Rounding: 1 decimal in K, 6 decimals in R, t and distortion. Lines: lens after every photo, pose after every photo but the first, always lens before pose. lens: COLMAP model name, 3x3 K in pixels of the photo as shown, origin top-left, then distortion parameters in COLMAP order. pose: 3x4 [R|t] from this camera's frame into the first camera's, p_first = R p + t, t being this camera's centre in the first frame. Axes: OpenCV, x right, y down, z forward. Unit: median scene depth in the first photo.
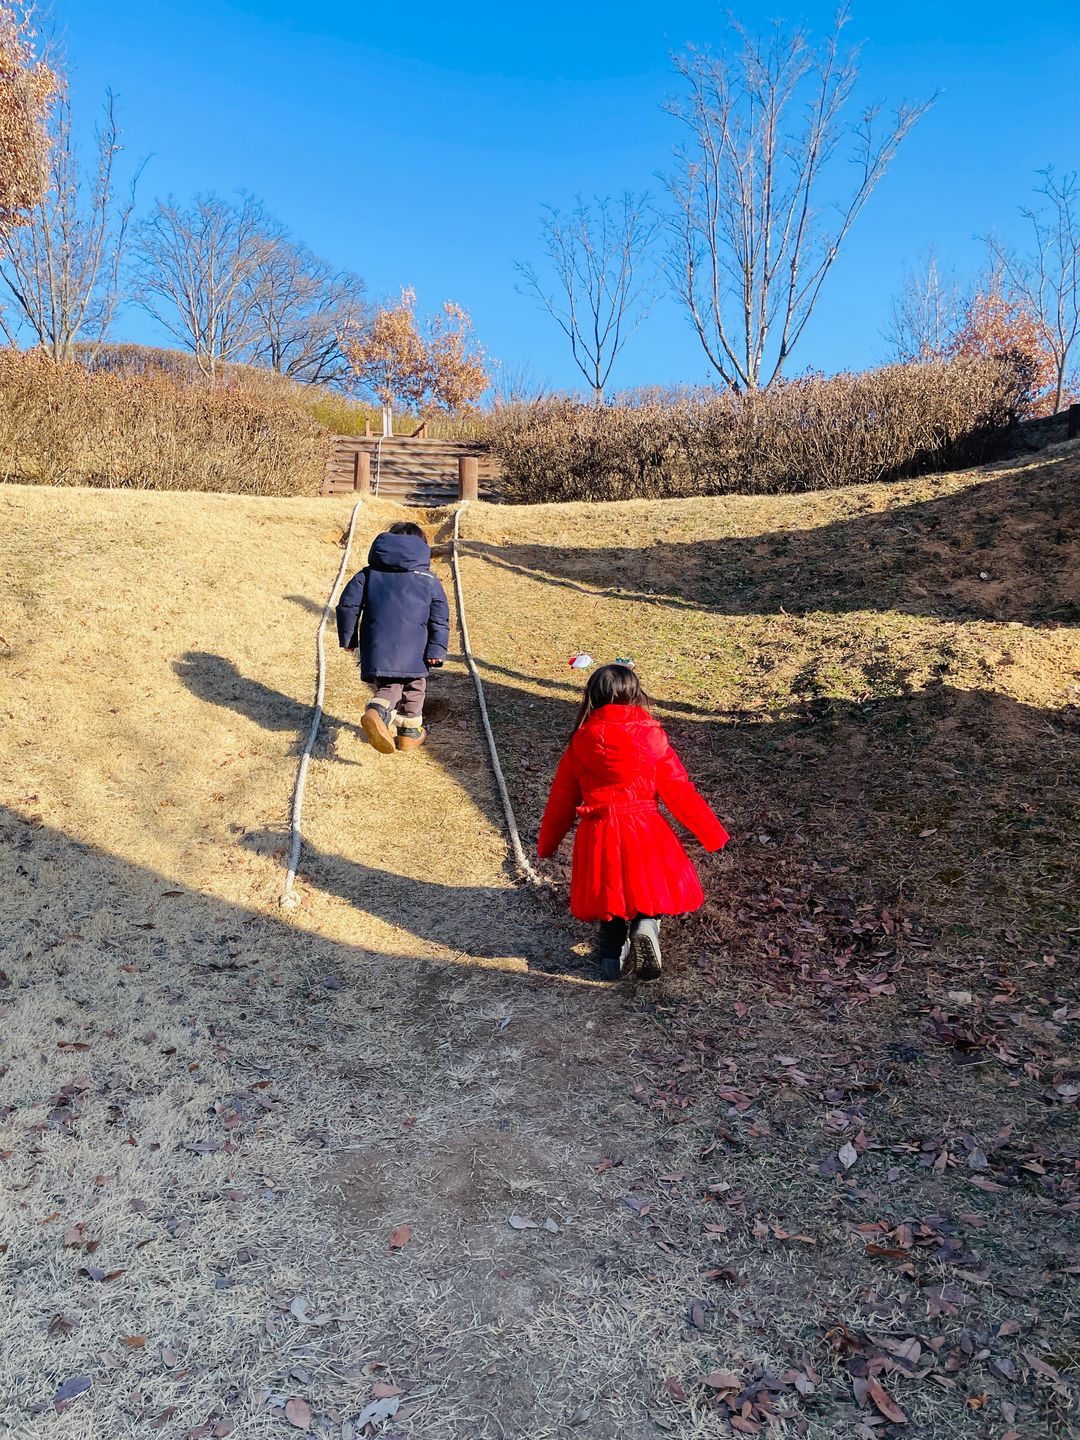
lens RADIAL K [[1107.5, 0, 540.0], [0, 1107.5, 720.0], [0, 0, 1]] dist [0.102271, -0.131604]
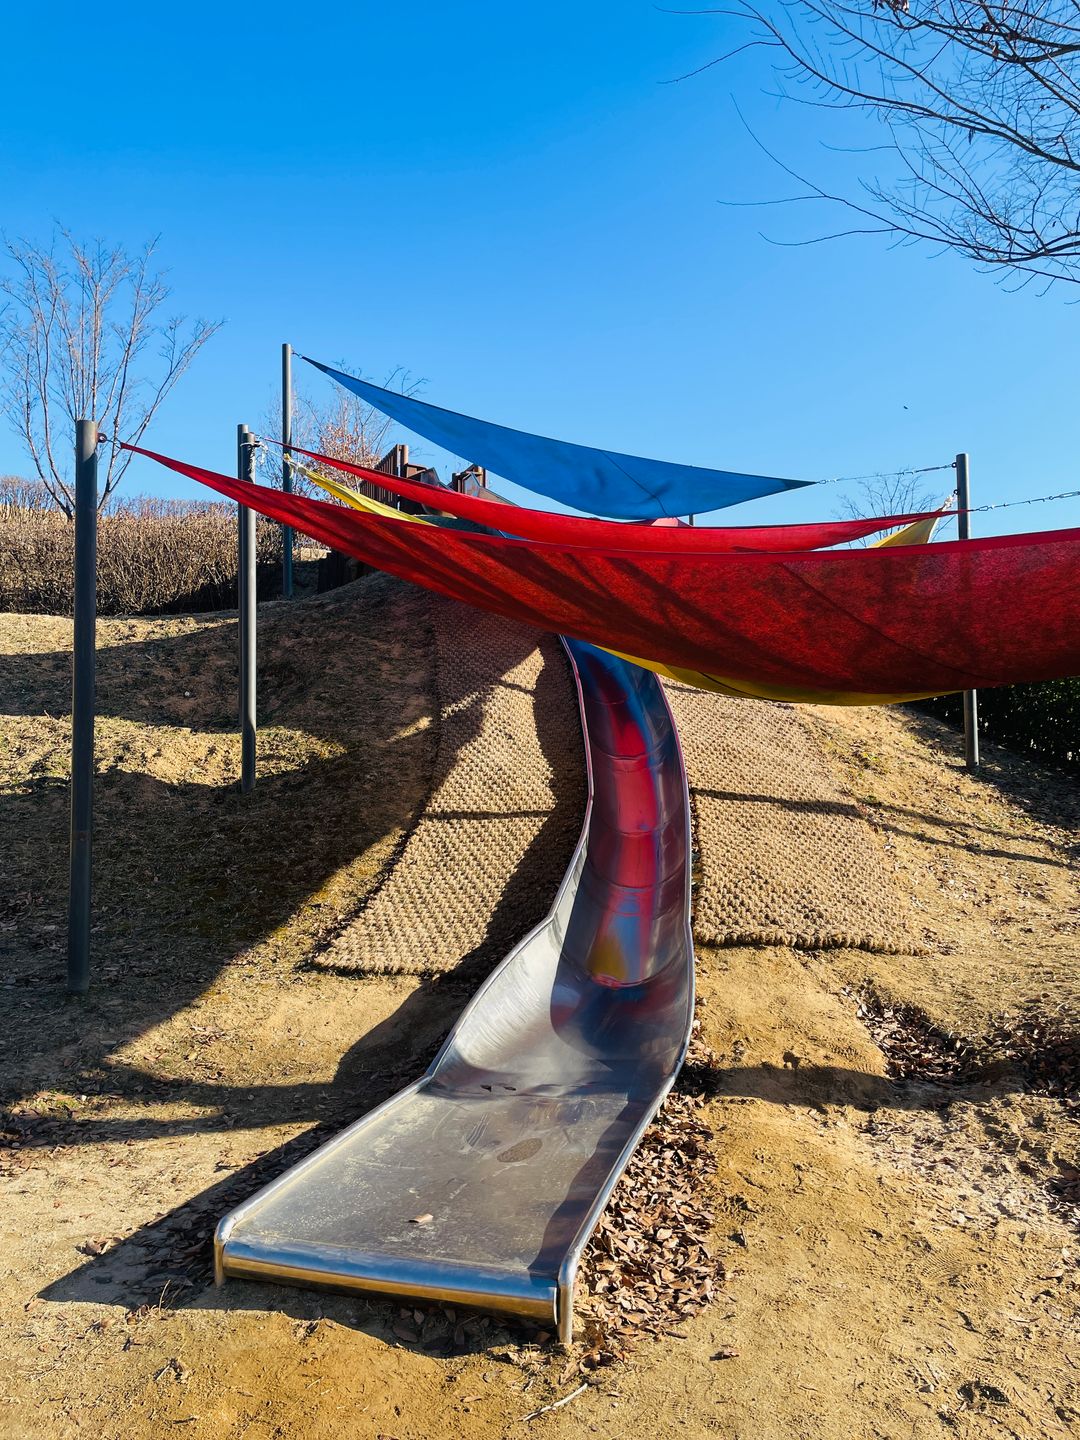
lens RADIAL K [[1107.5, 0, 540.0], [0, 1107.5, 720.0], [0, 0, 1]] dist [0.102271, -0.131604]
pose [[0.876253, 0.015540, 0.481600, 0.077989], [0.009047, 0.998773, -0.048689, -0.012457], [-0.481766, 0.047021, 0.875038, -0.604921]]
